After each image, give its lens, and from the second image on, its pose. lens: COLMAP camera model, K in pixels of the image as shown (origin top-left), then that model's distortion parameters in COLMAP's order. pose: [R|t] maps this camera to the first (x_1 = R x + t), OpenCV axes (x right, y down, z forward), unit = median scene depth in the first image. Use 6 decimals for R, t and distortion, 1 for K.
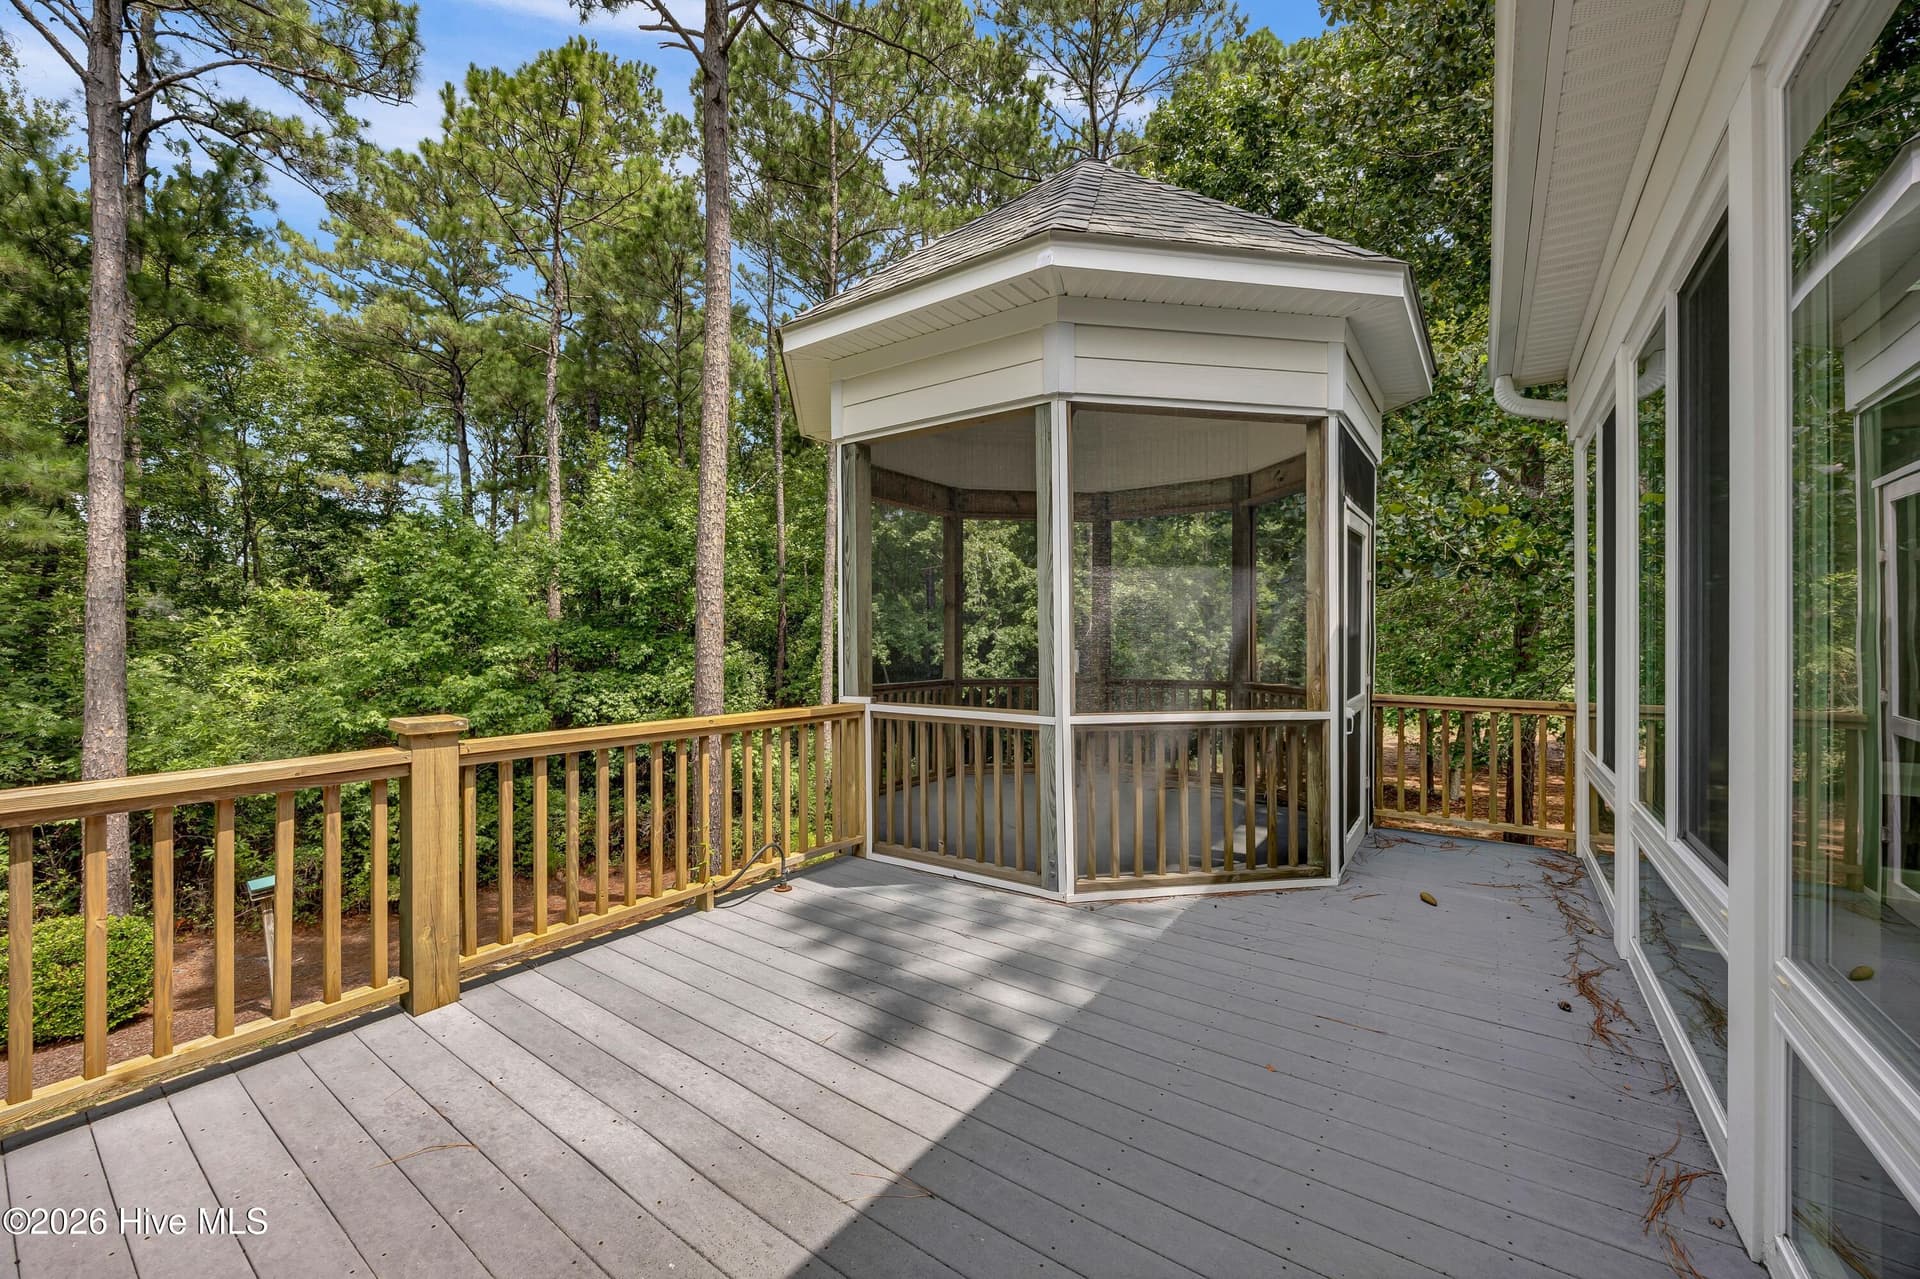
lens RADIAL K [[725.8, 0, 992.7], [0, 725.8, 646.6], [0, 0, 1]] dist [-0.000822, -0.000026]
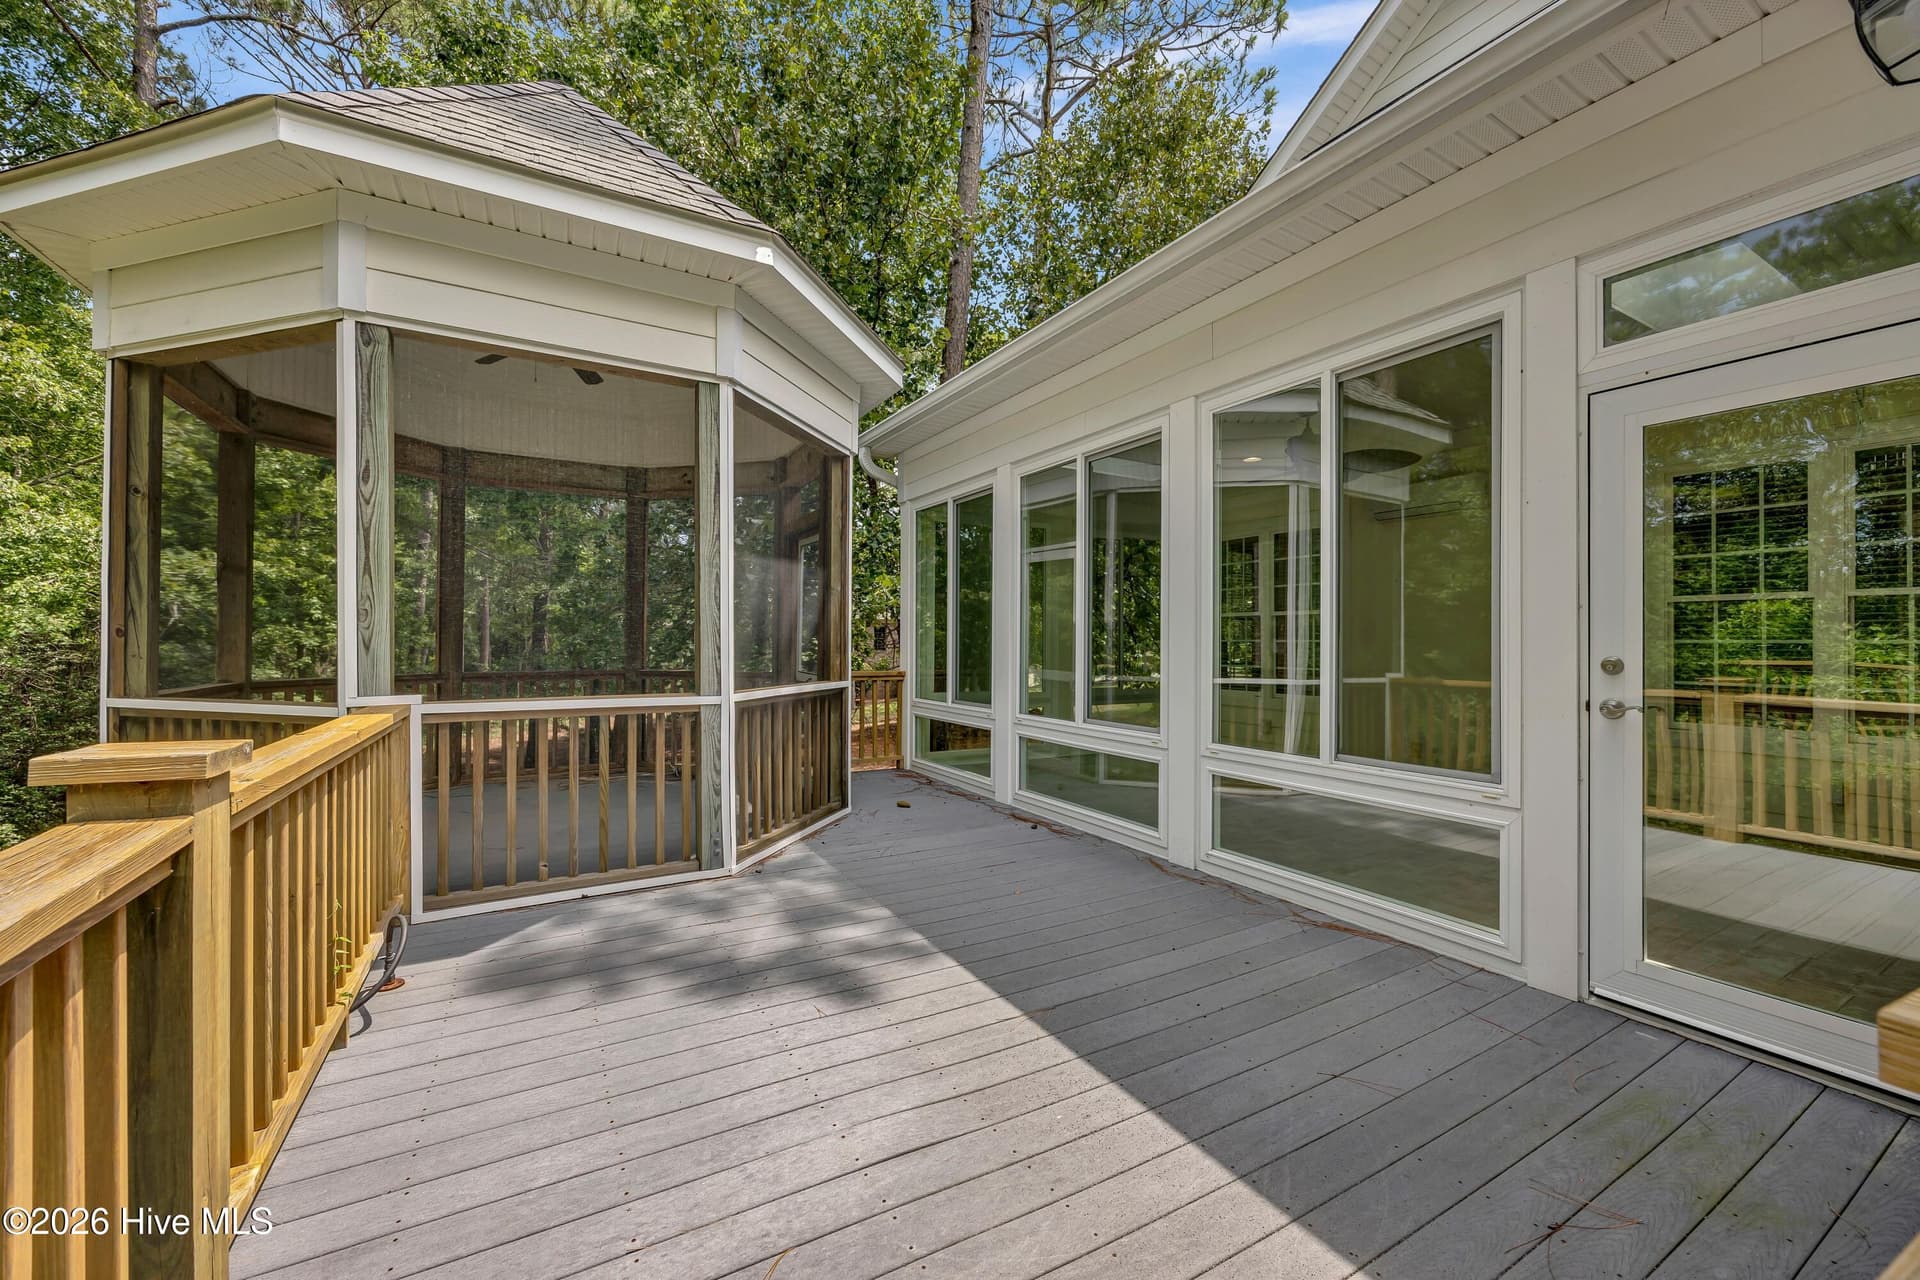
lens RADIAL K [[733.5, 0, 960.0], [0, 733.5, 640.0], [0, 0, 1]] dist [-0.005924, 0.000046]
pose [[0.440836, 0.003298, 0.897582, -0.701675], [-0.003116, 0.999993, -0.002144, 0.020385], [-0.897582, -0.001851, 0.440843, 0.257190]]
